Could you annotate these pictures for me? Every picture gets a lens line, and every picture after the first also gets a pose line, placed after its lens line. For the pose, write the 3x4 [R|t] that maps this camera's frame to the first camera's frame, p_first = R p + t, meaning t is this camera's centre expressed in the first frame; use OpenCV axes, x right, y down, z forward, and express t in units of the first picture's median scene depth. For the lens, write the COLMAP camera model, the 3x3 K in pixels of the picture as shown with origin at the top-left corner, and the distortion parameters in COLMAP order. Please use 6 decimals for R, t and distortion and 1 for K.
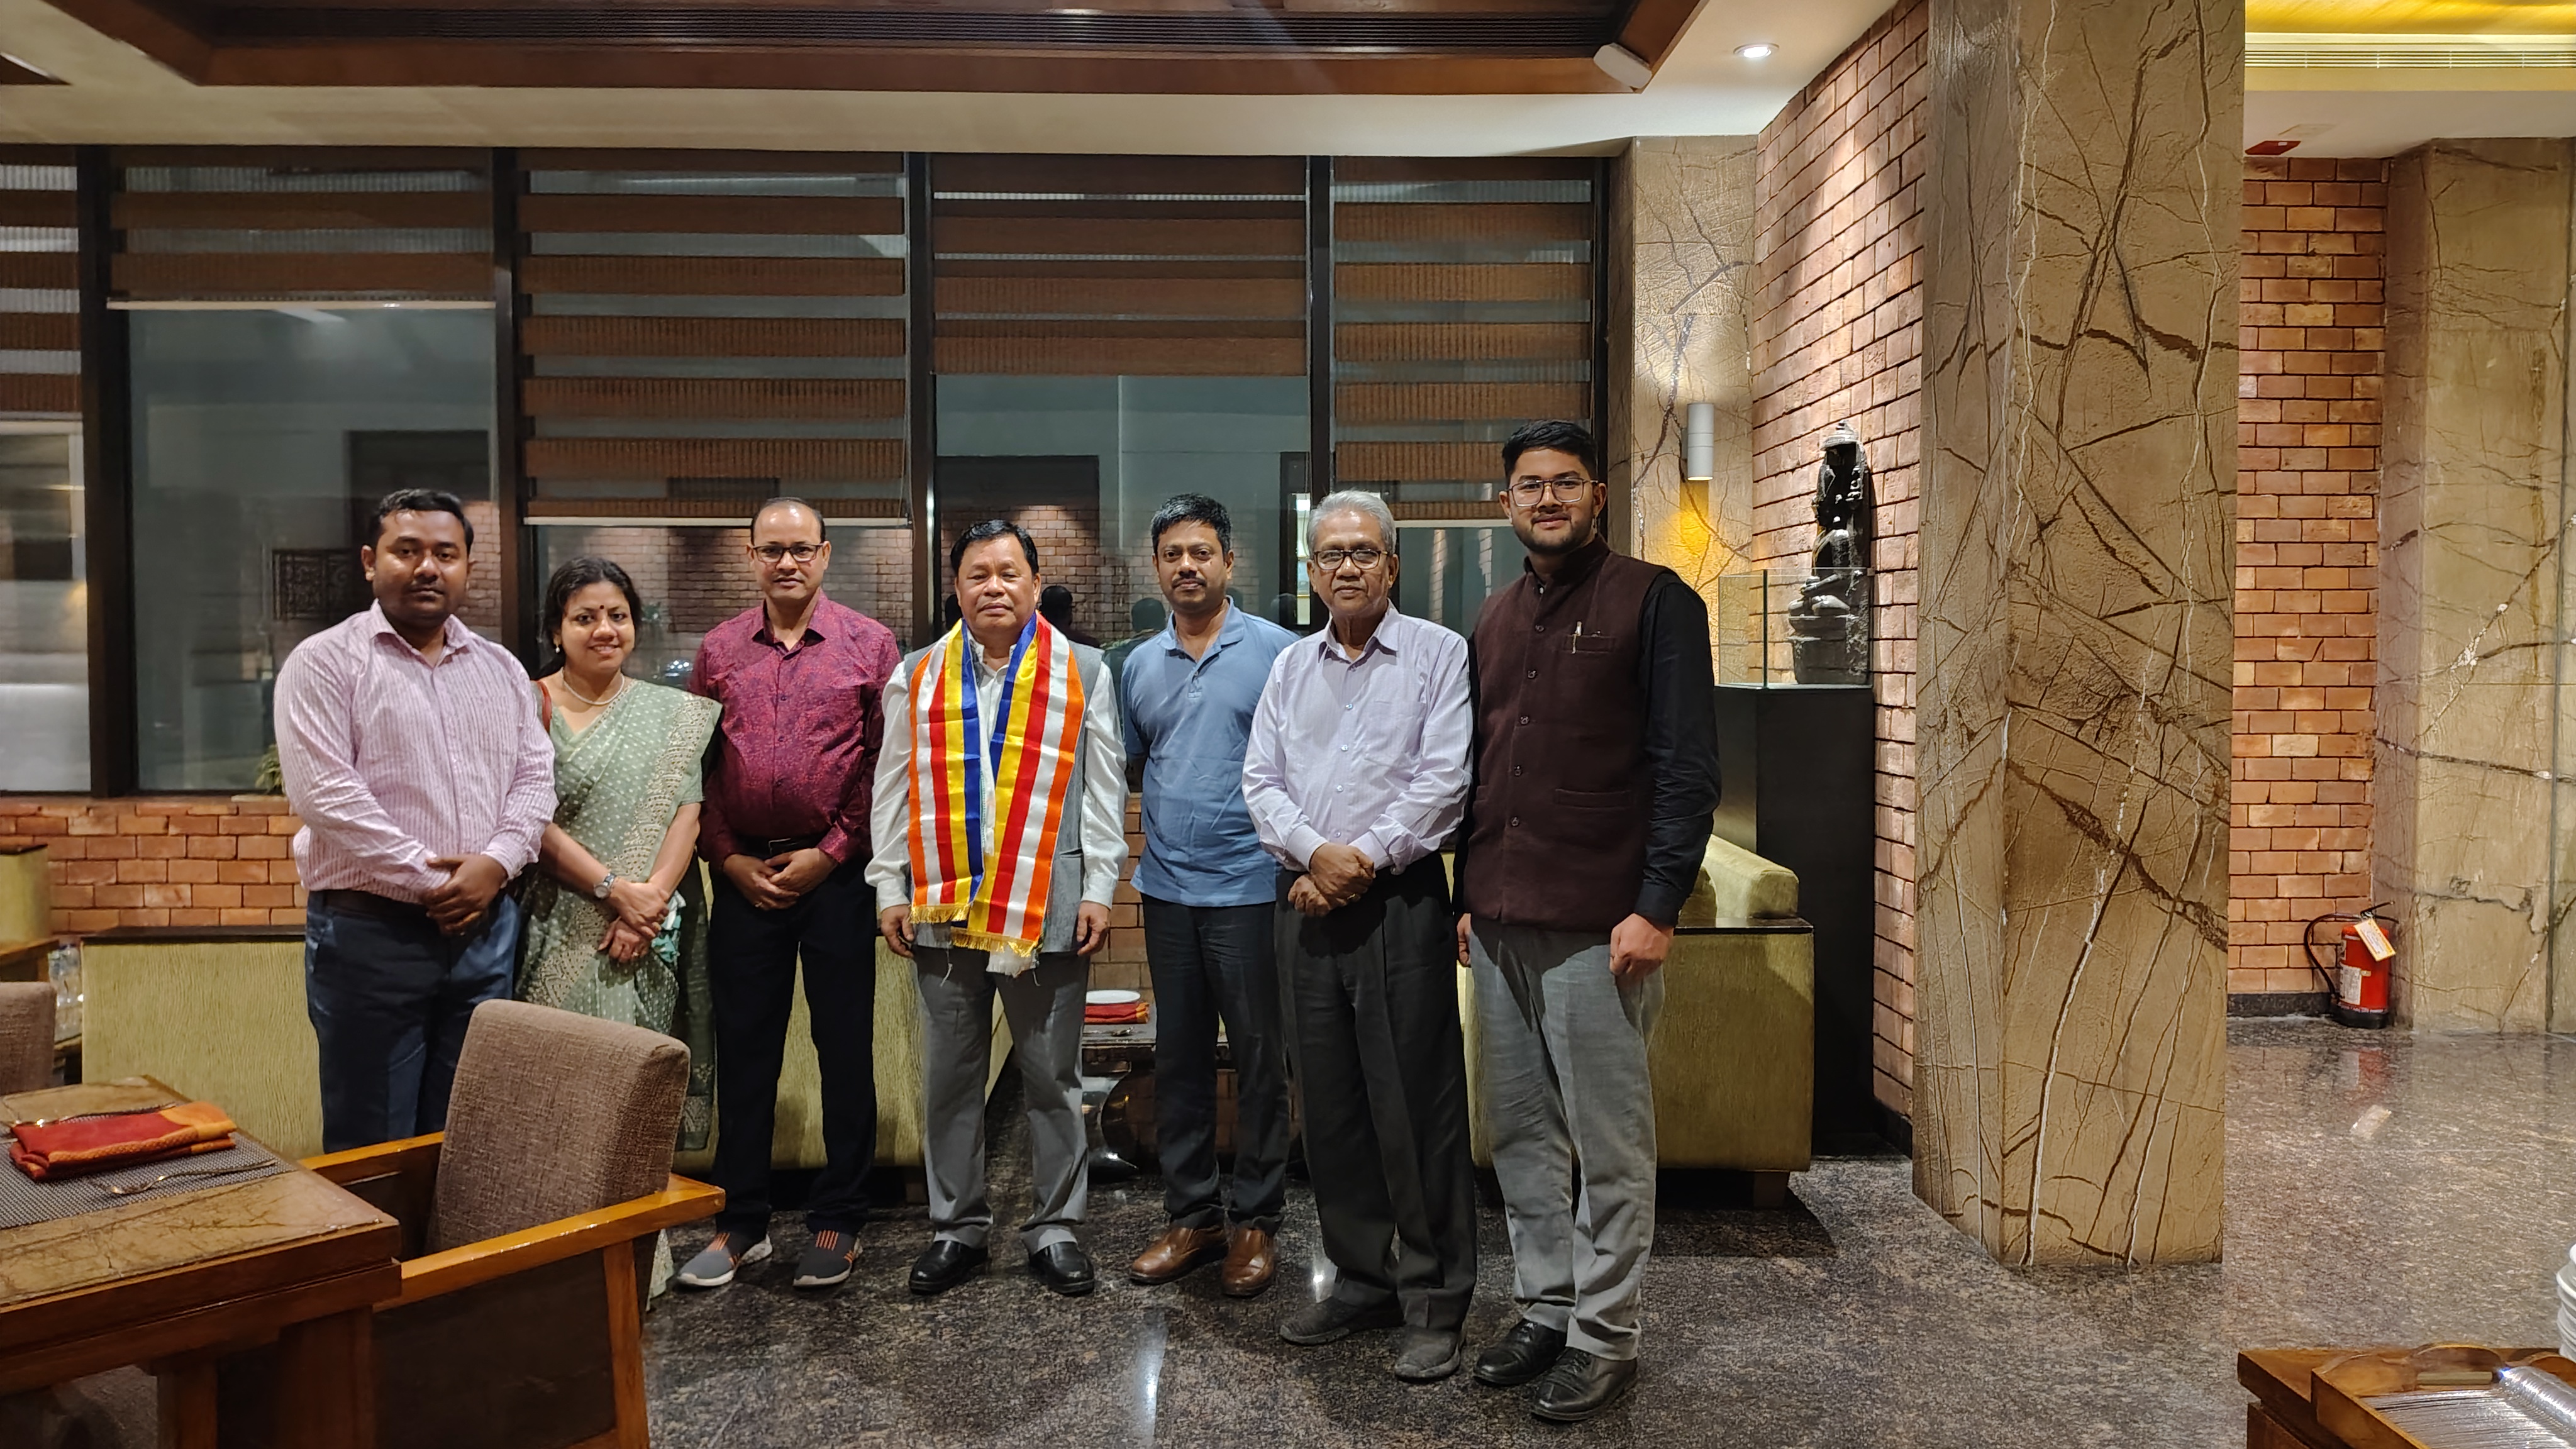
lens RADIAL K [[1807.1, 0, 1288.0], [0, 1807.1, 724.5], [0, 0, 1]] dist [0.037174, -0.049981]
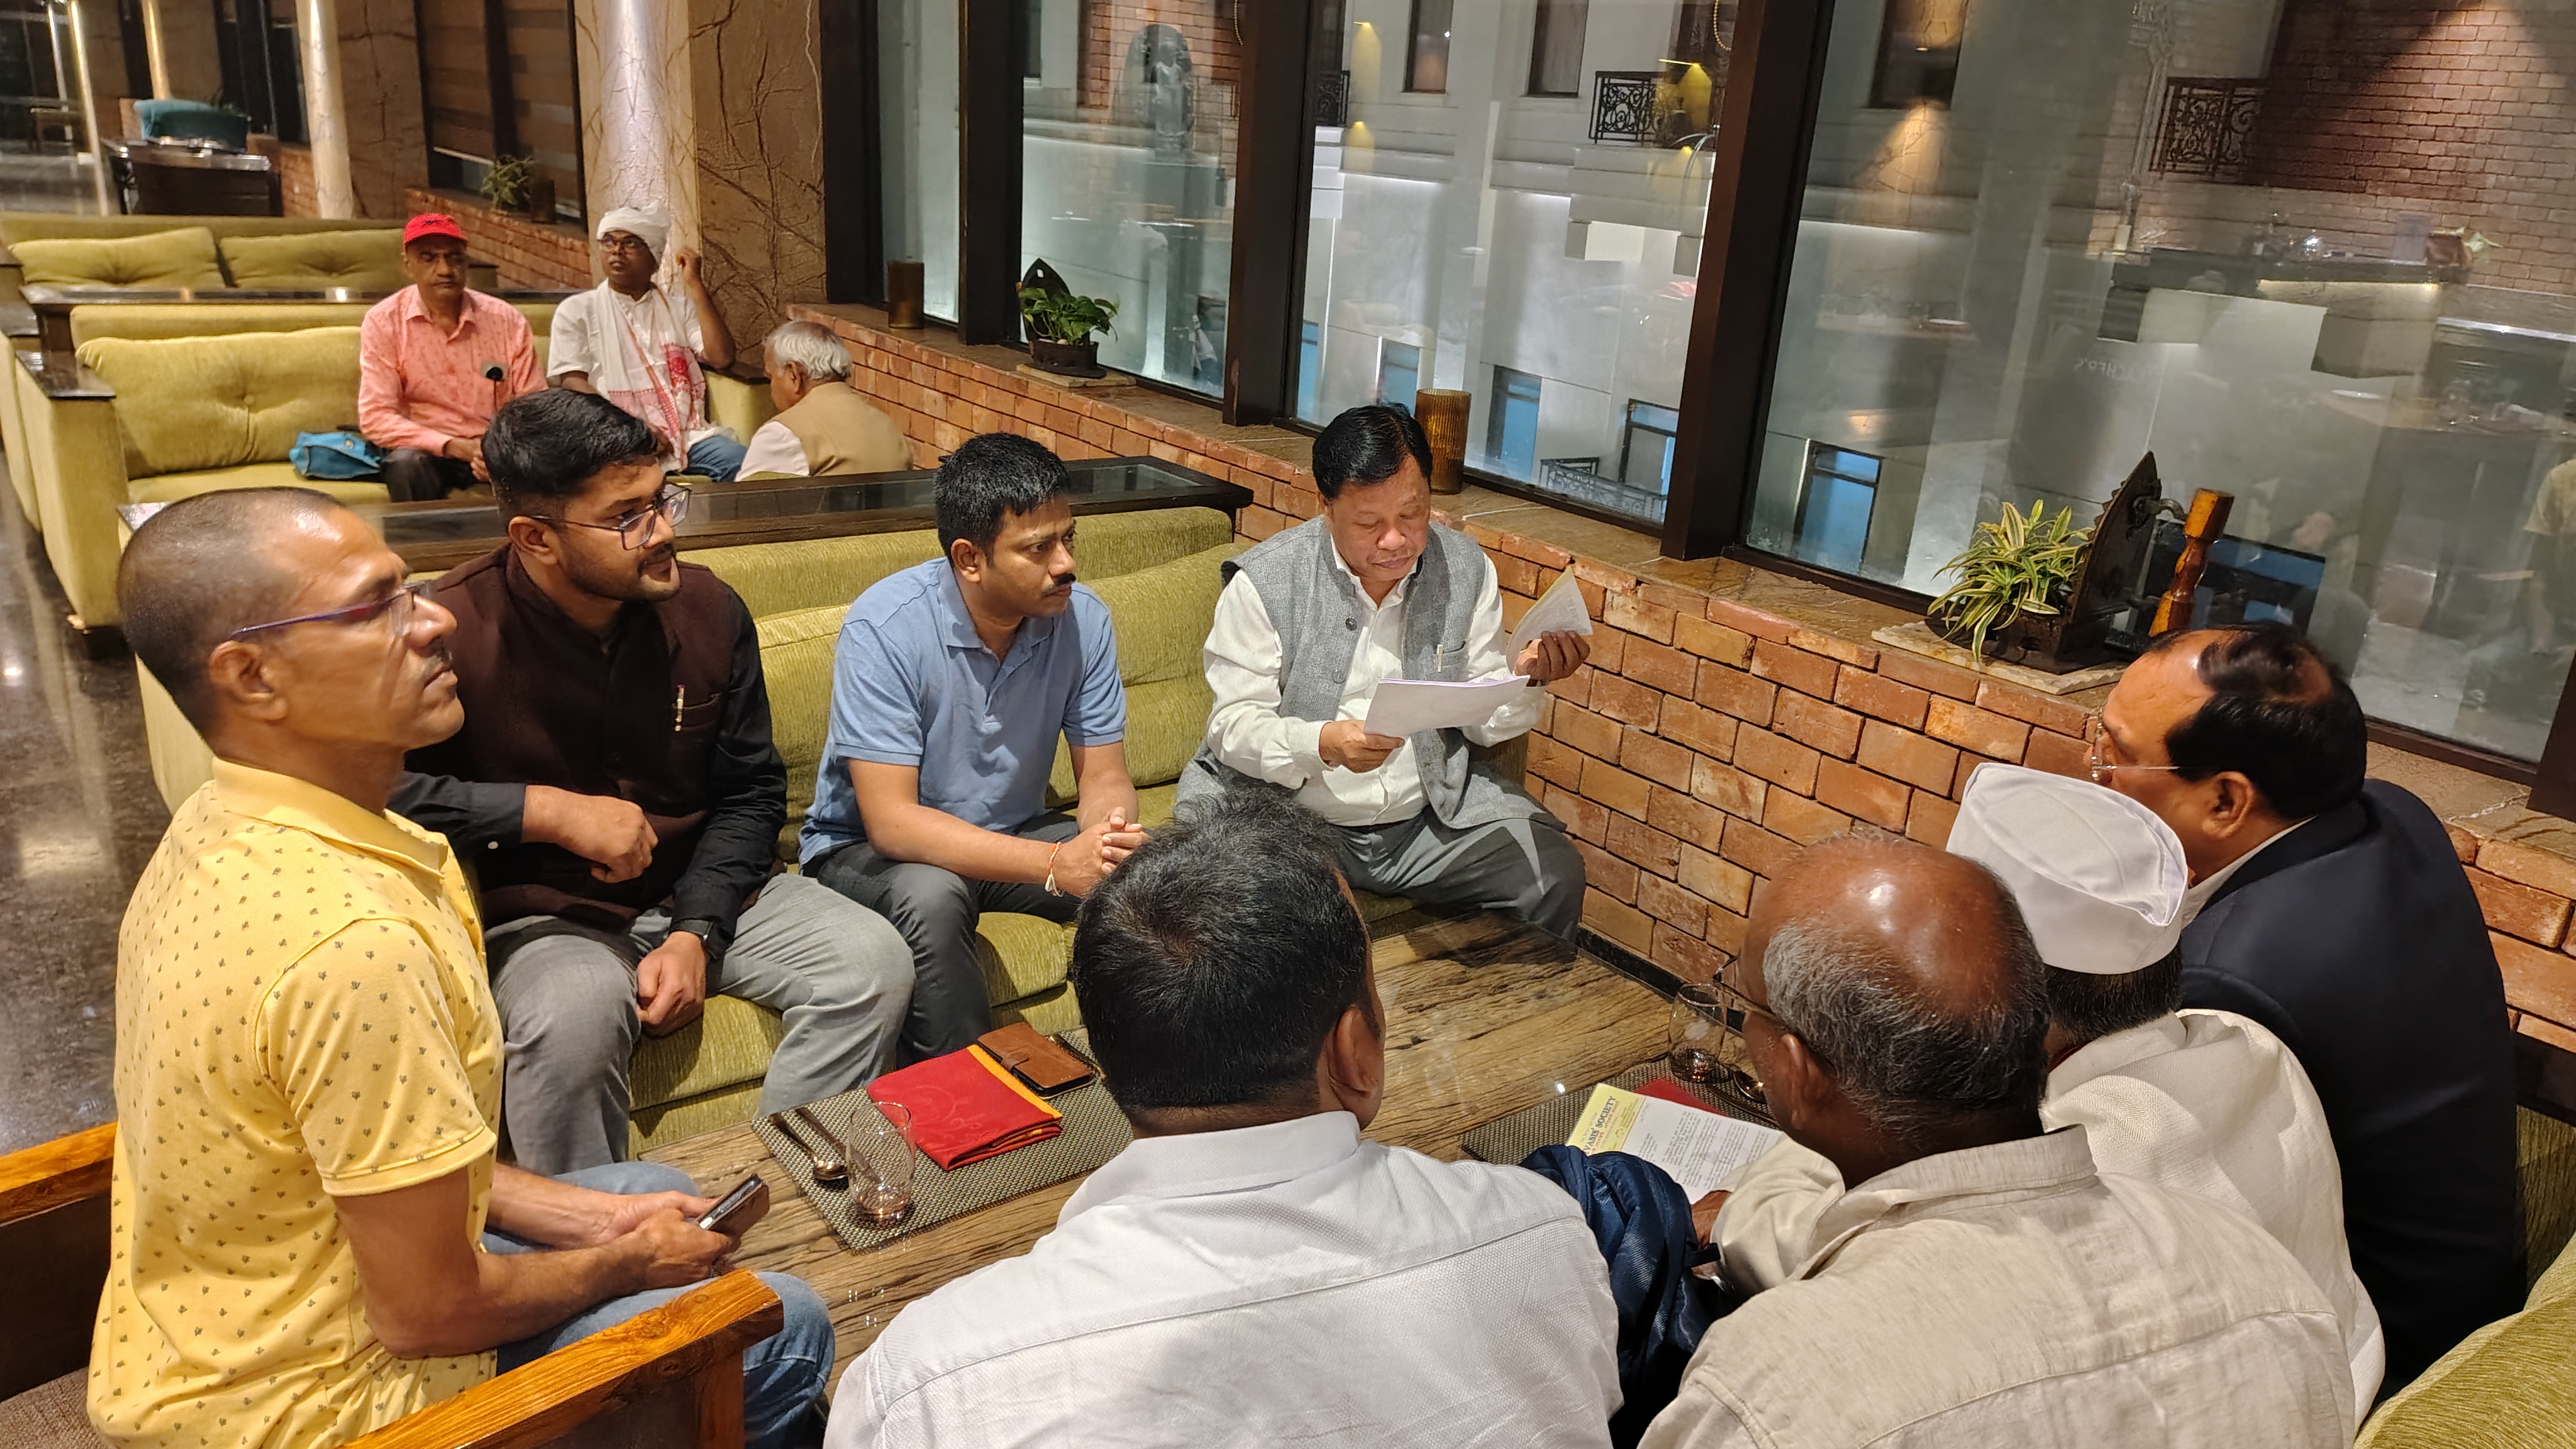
lens RADIAL K [[1807.1, 0, 1288.0], [0, 1807.1, 724.5], [0, 0, 1]] dist [0.037174, -0.049981]
pose [[0.587252, 0.295634, -0.753482, -0.113591], [-0.105956, 0.950978, 0.290543, -0.019839], [0.802439, -0.090786, 0.589788, 0.219591]]
